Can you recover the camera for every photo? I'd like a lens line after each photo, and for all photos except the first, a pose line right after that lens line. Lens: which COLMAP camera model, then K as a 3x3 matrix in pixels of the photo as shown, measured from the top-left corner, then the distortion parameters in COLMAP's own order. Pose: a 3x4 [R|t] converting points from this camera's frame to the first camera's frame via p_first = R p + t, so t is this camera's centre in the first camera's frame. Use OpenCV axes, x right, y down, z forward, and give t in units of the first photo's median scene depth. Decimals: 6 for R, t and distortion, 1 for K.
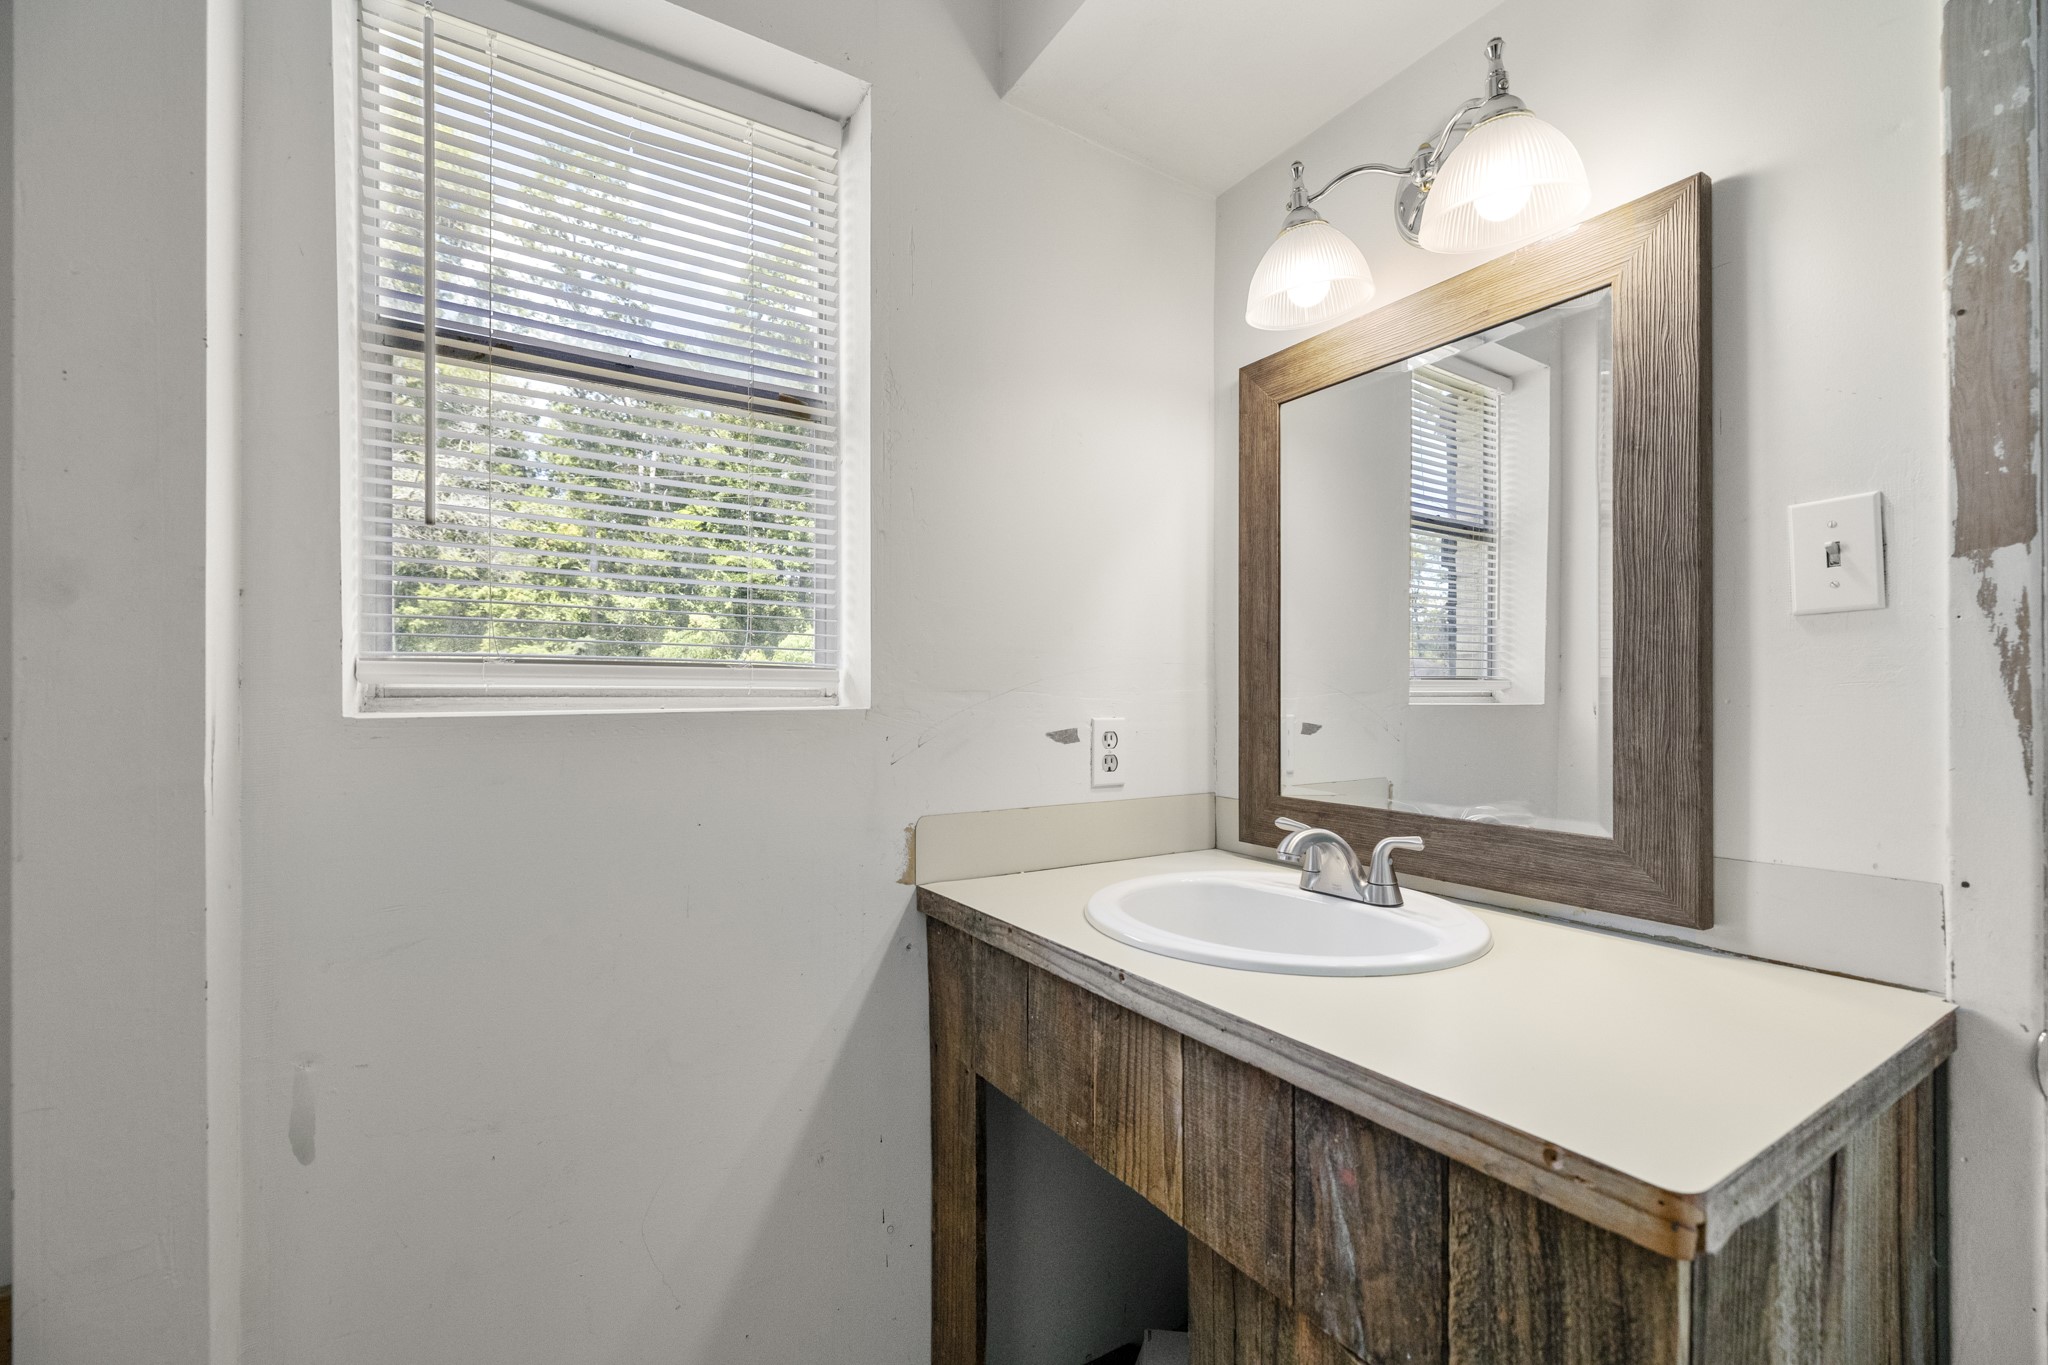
lens RADIAL K [[862.5, 0, 1024.3], [0, 862.5, 683.8], [0, 0, 1]] dist [-0.000806, 0.000286]
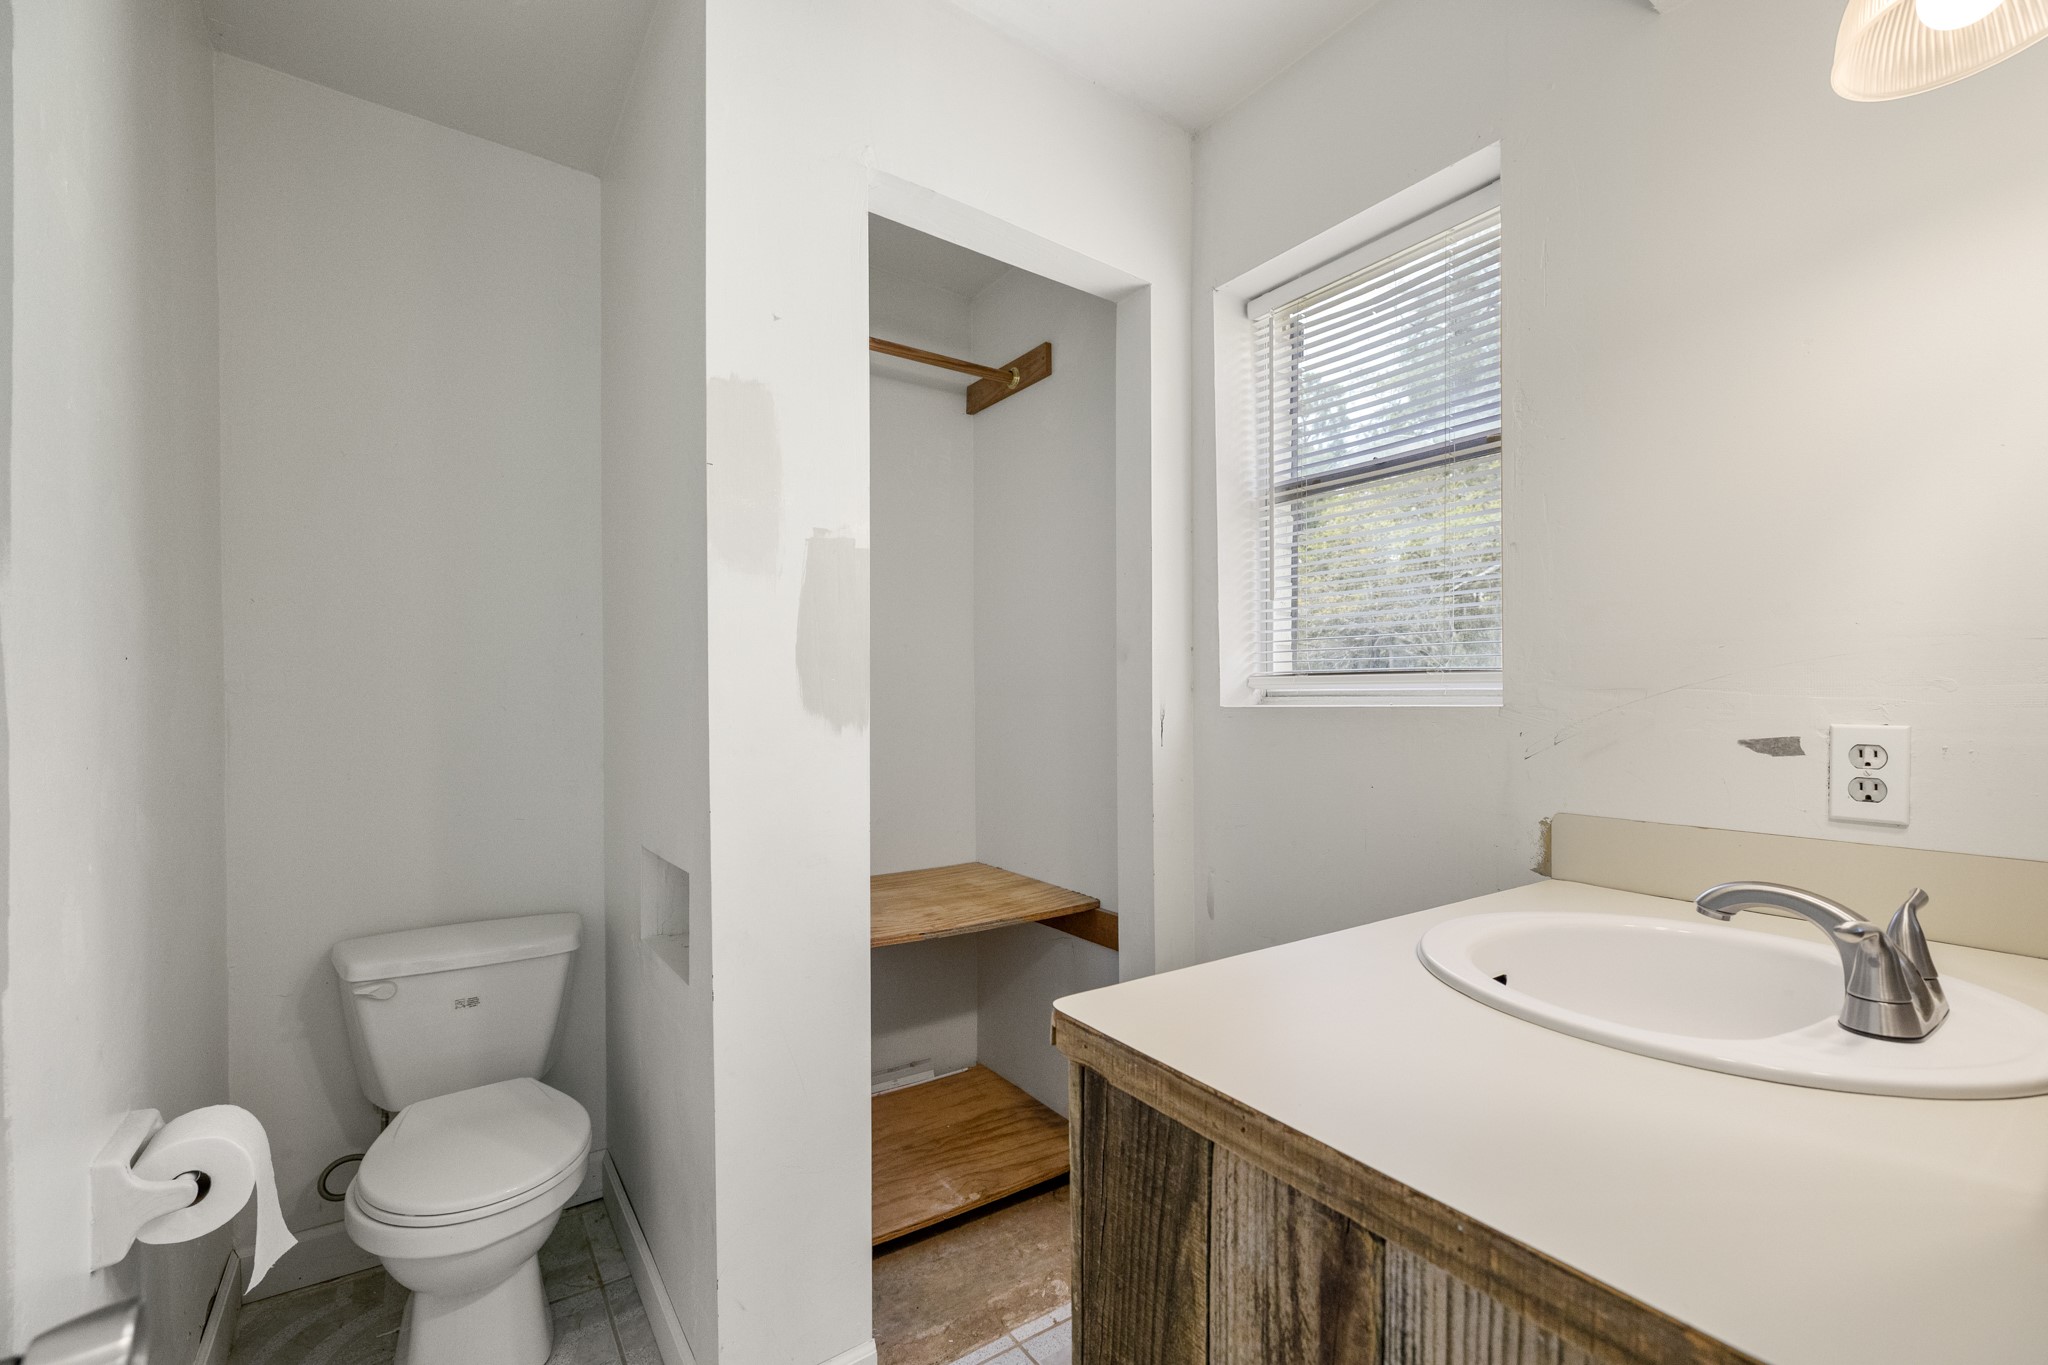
lens RADIAL K [[862.5, 0, 1024.0], [0, 862.5, 697.4], [0, 0, 1]] dist [-0.000806, 0.000286]
pose [[0.042091, -0.004314, -0.999104, 0.782923], [0.007755, 0.999962, -0.003991, 0.015066], [0.999084, -0.007580, 0.042123, 0.294905]]
